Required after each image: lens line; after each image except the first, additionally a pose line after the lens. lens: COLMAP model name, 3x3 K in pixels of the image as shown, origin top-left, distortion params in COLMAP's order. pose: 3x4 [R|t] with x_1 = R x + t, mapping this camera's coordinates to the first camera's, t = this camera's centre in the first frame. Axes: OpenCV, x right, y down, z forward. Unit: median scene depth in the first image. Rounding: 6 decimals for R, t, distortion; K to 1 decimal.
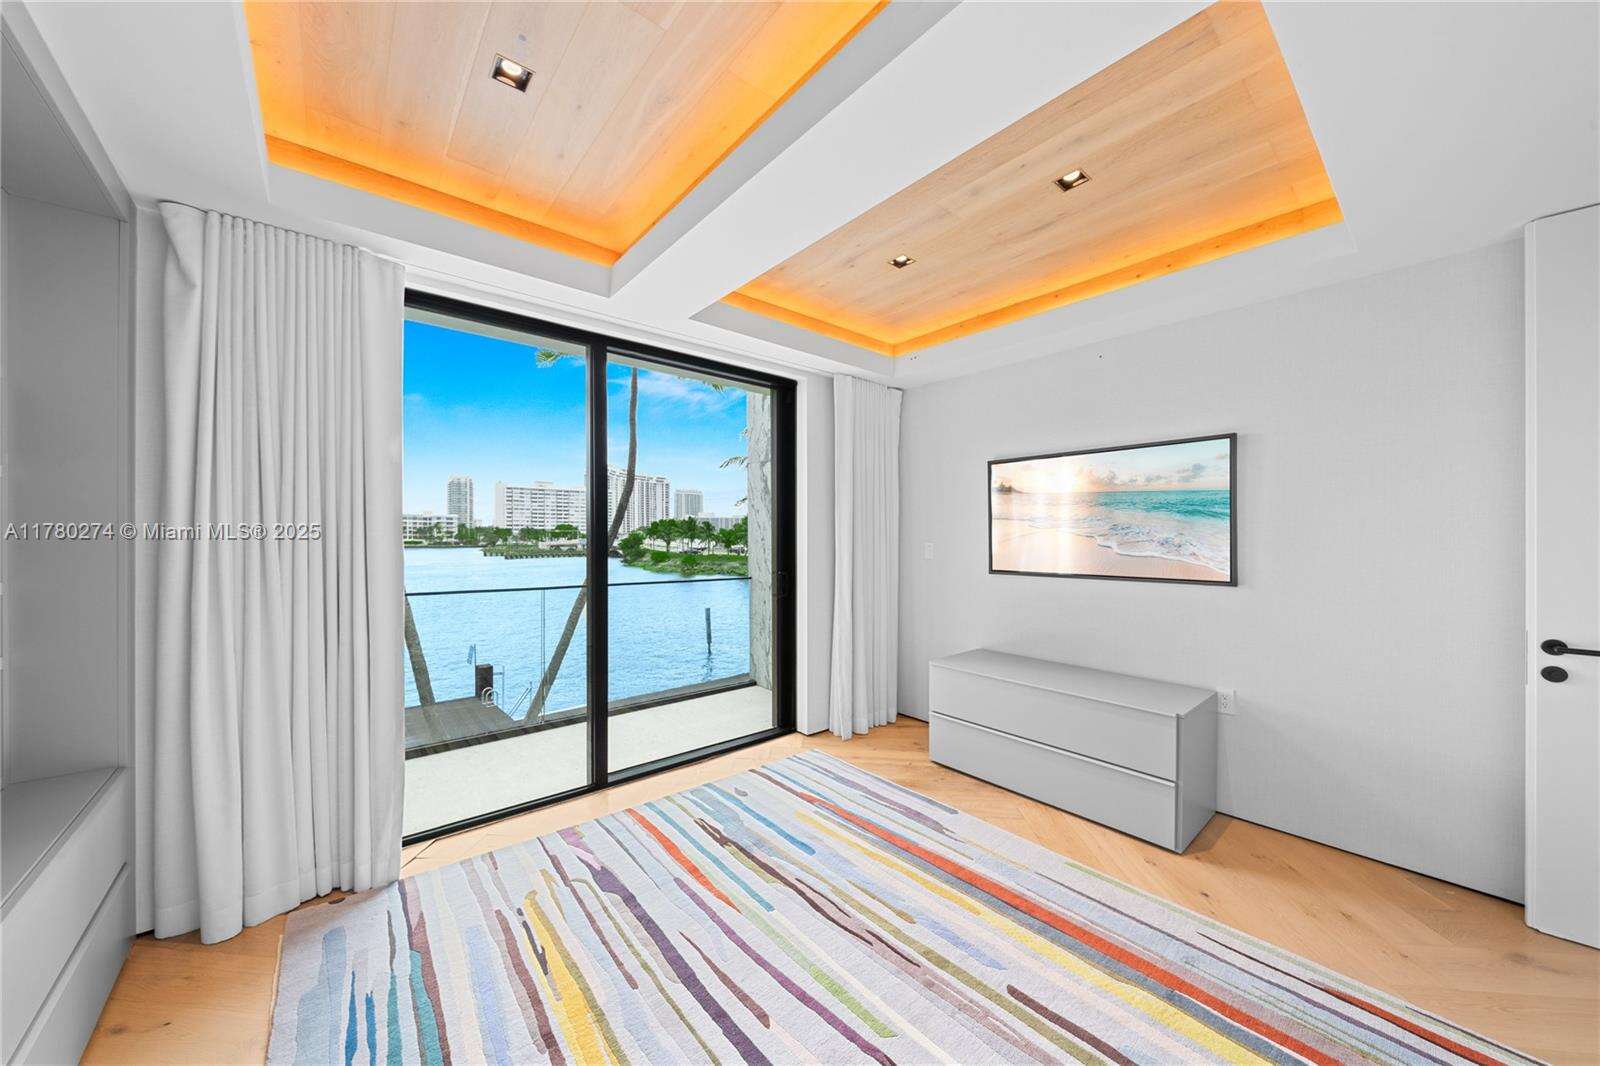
lens RADIAL K [[547.5, 0, 789.6], [0, 547.5, 532.4], [0, 0, 1]] dist [-0.022321, -0.000017]
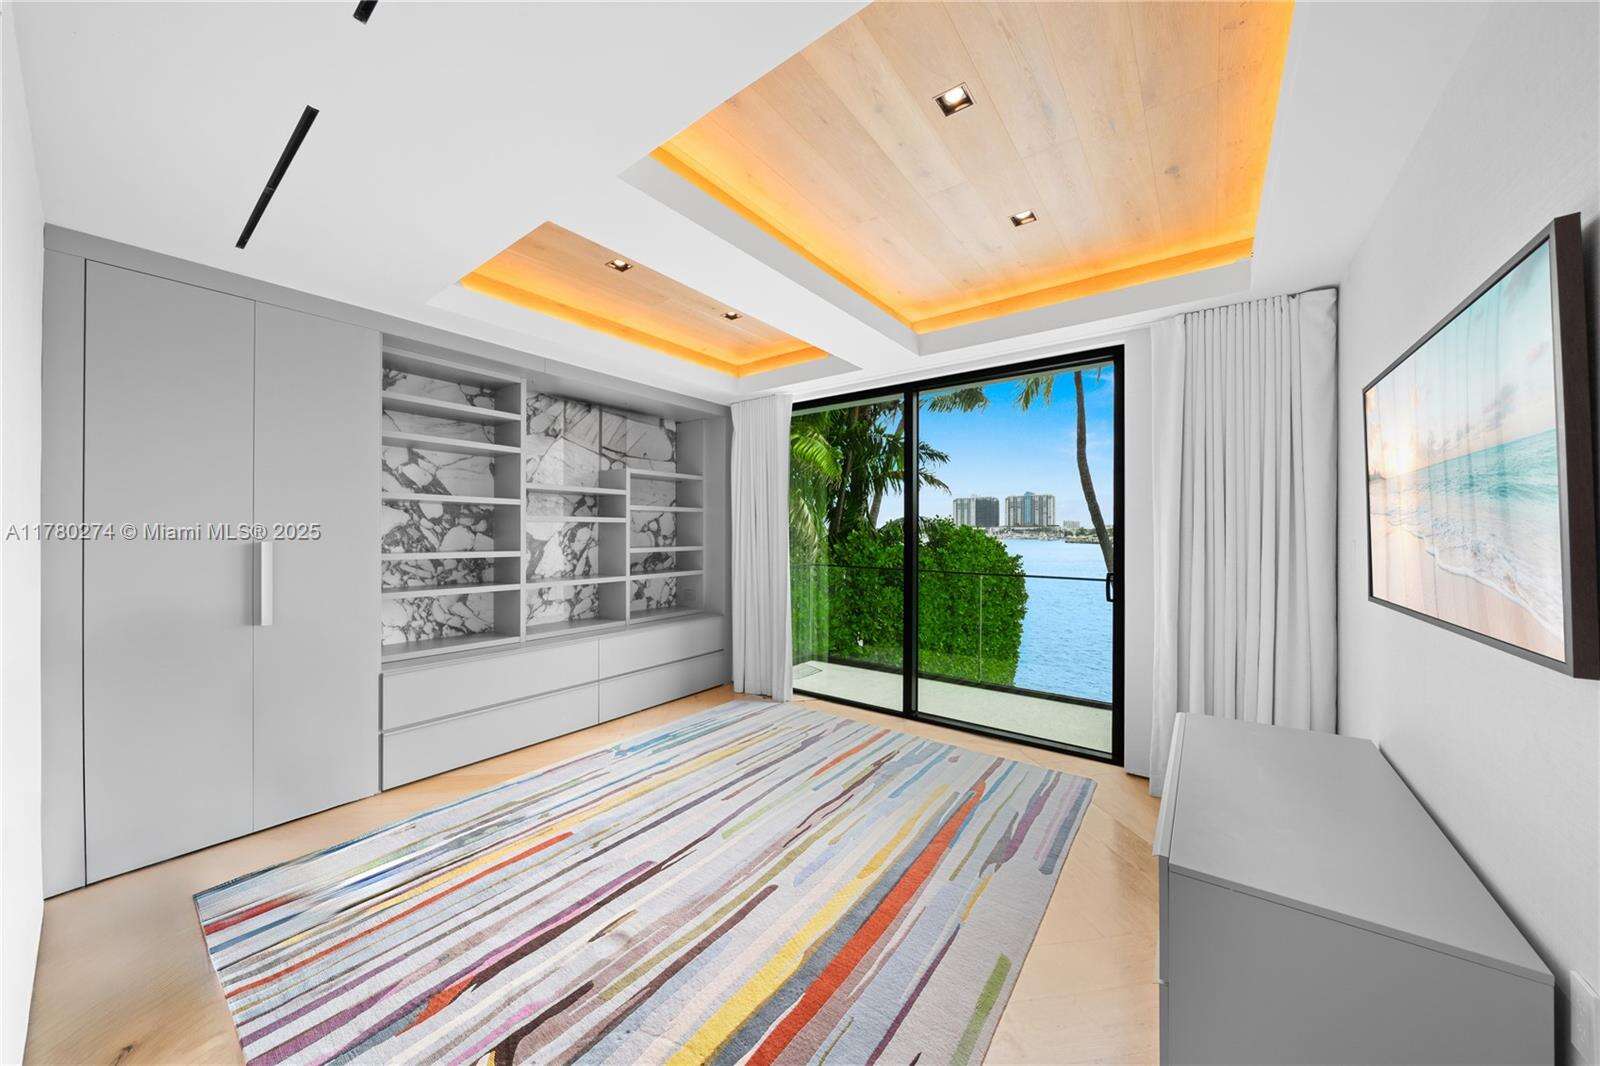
lens RADIAL K [[547.5, 0, 789.6], [0, 547.5, 532.4], [0, 0, 1]] dist [-0.022321, -0.000017]
pose [[0.221263, 0.002075, -0.975212, 0.710105], [-0.002438, 0.999996, 0.001575, 0.006728], [0.975211, 0.002030, 0.221267, 0.321509]]
